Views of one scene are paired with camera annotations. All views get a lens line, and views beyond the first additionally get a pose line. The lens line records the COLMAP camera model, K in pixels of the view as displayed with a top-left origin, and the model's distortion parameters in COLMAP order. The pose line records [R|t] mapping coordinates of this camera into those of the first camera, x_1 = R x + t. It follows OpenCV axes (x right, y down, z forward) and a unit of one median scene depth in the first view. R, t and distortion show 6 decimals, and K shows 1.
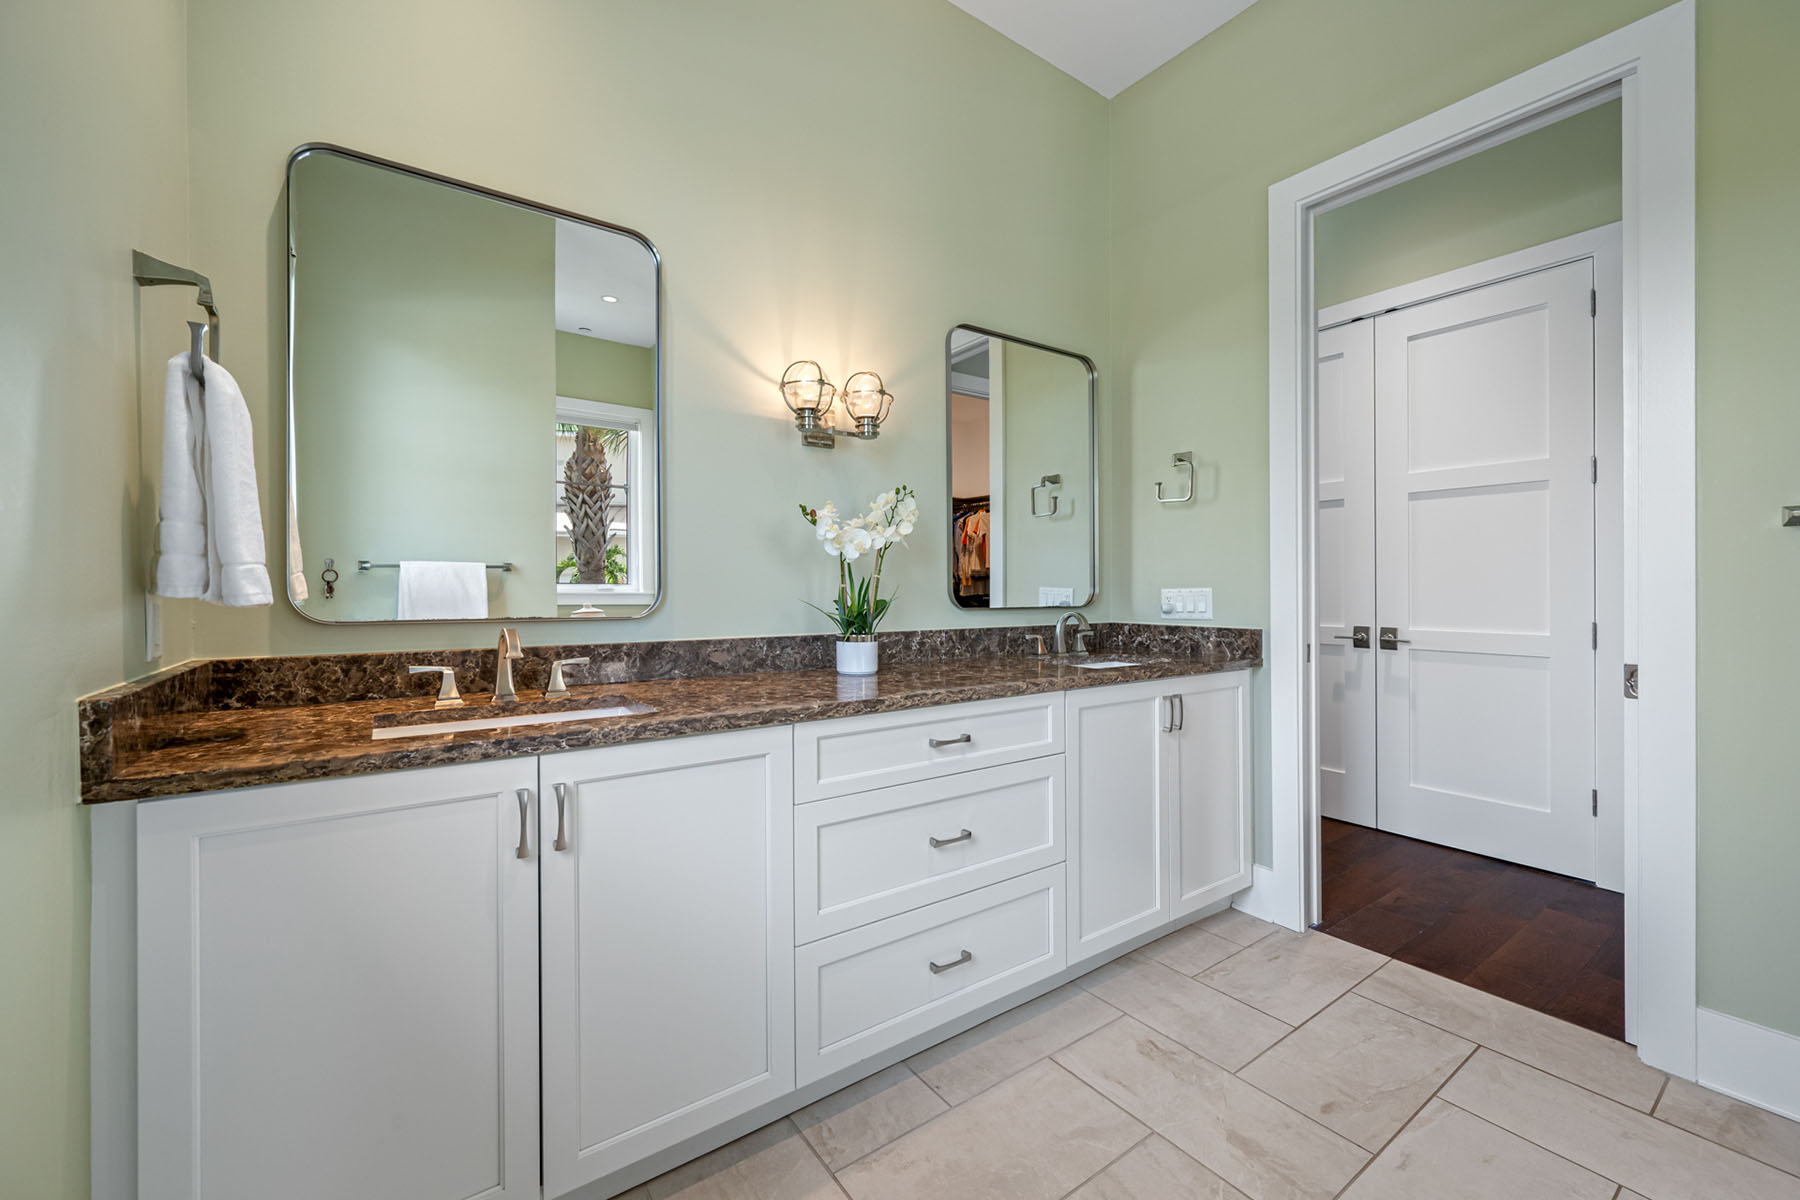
lens RADIAL K [[717.5, 0, 905.0], [0, 717.5, 588.0], [0, 0, 1]] dist [0.000571, -0.000256]
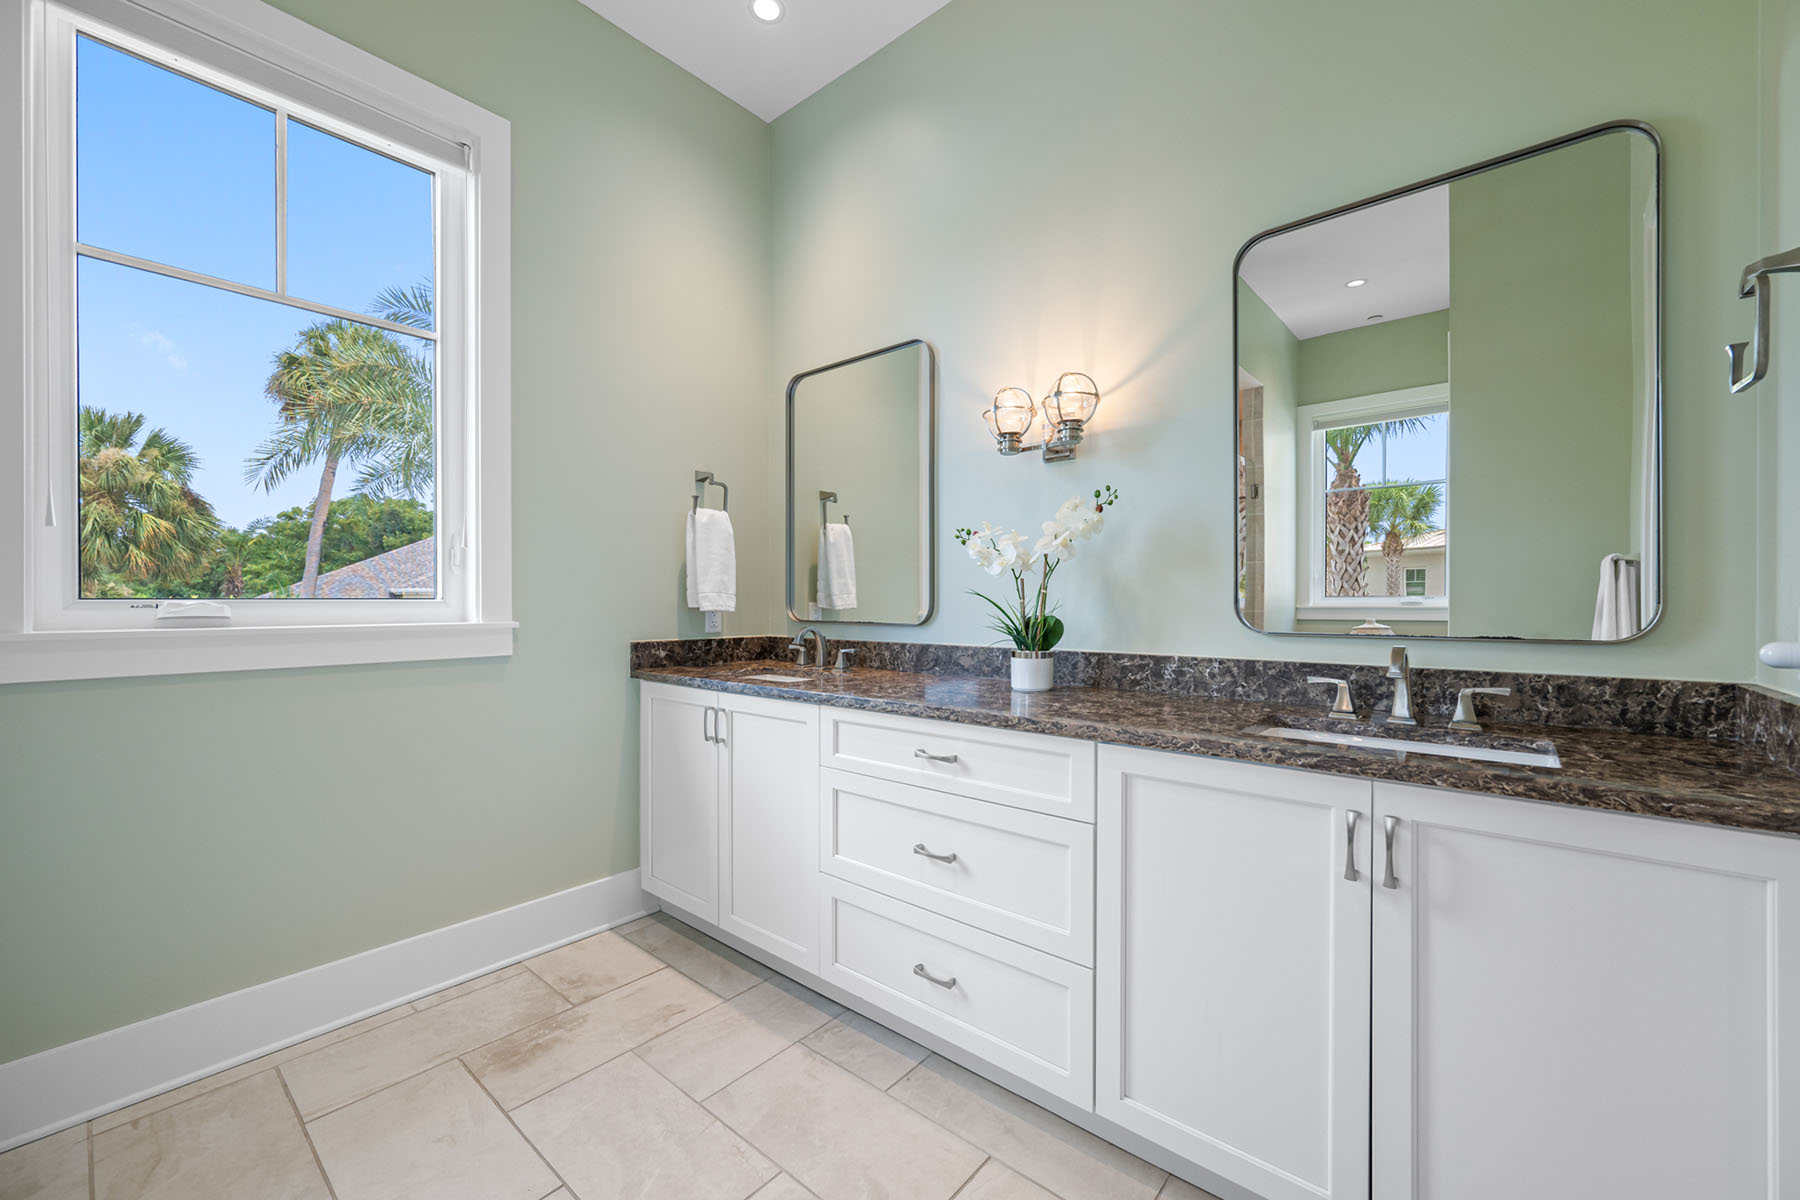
lens RADIAL K [[717.5, 0, 906.4], [0, 717.5, 607.7], [0, 0, 1]] dist [0.000571, -0.000256]
pose [[0.242987, 0.006935, -0.970005, 0.869088], [-0.000393, 0.999975, 0.007051, -0.000853], [0.970029, -0.001332, 0.242984, 0.611347]]
